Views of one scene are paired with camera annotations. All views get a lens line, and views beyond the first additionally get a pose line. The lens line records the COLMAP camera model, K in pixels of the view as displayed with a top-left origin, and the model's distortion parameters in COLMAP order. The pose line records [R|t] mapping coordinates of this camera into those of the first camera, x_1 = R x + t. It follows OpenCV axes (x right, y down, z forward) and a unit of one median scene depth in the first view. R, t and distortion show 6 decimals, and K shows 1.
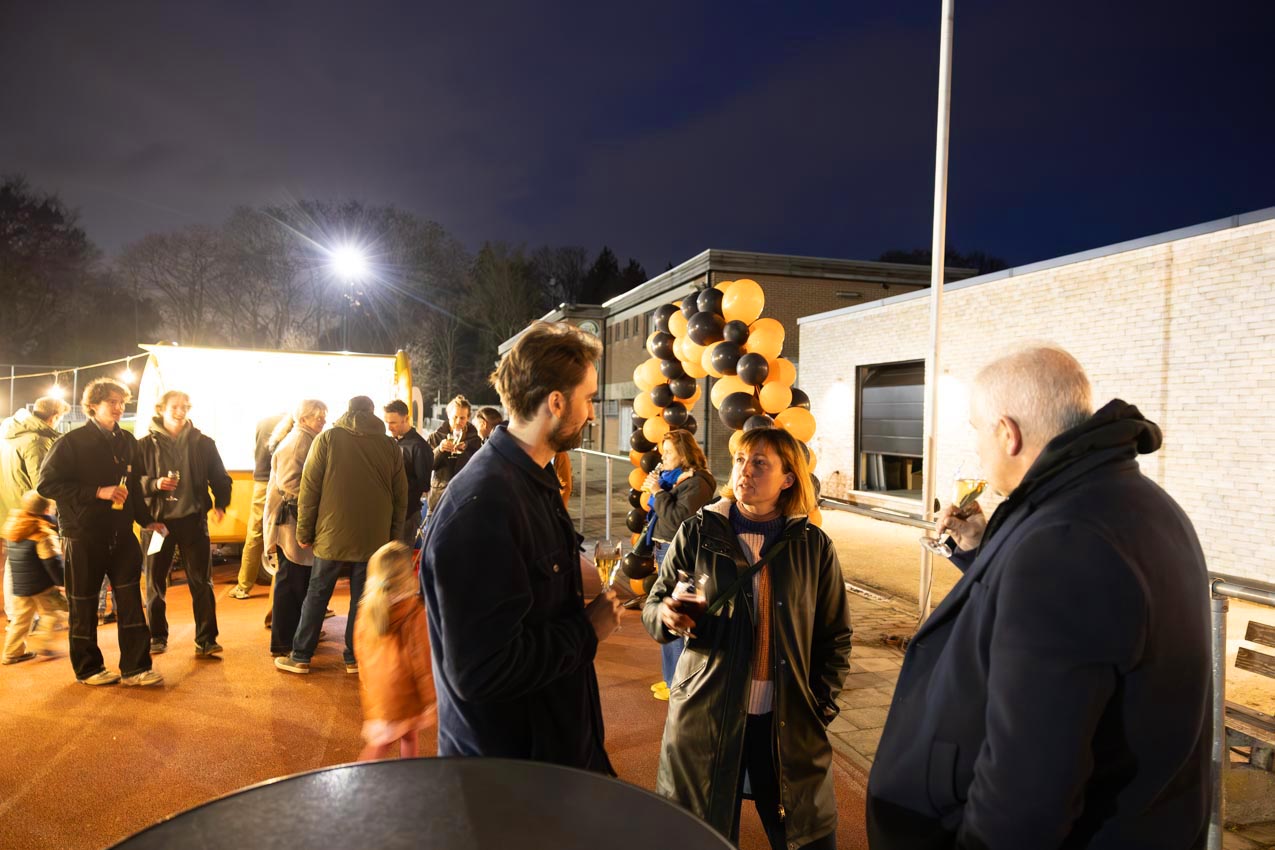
lens RADIAL K [[856.2, 0, 637.5], [0, 856.2, 425.0], [0, 0, 1]] dist [0.005094, 0.003671]
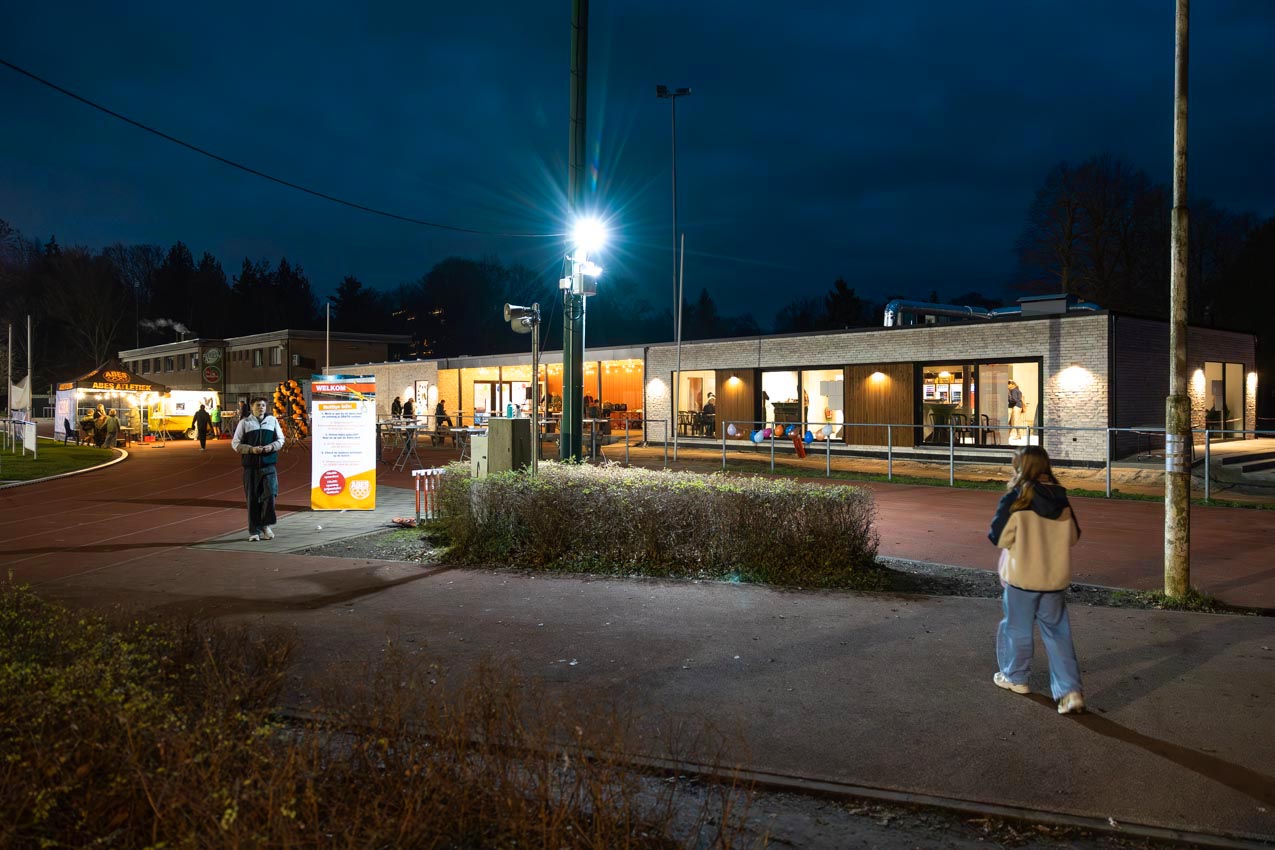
lens RADIAL K [[856.2, 0, 637.5], [0, 856.2, 425.0], [0, 0, 1]] dist [0.005094, 0.003671]
pose [[0.892644, -0.034078, 0.449471, -0.082070], [0.023859, 0.999312, 0.028383, 0.007029], [-0.450129, -0.014612, 0.892844, -1.017212]]
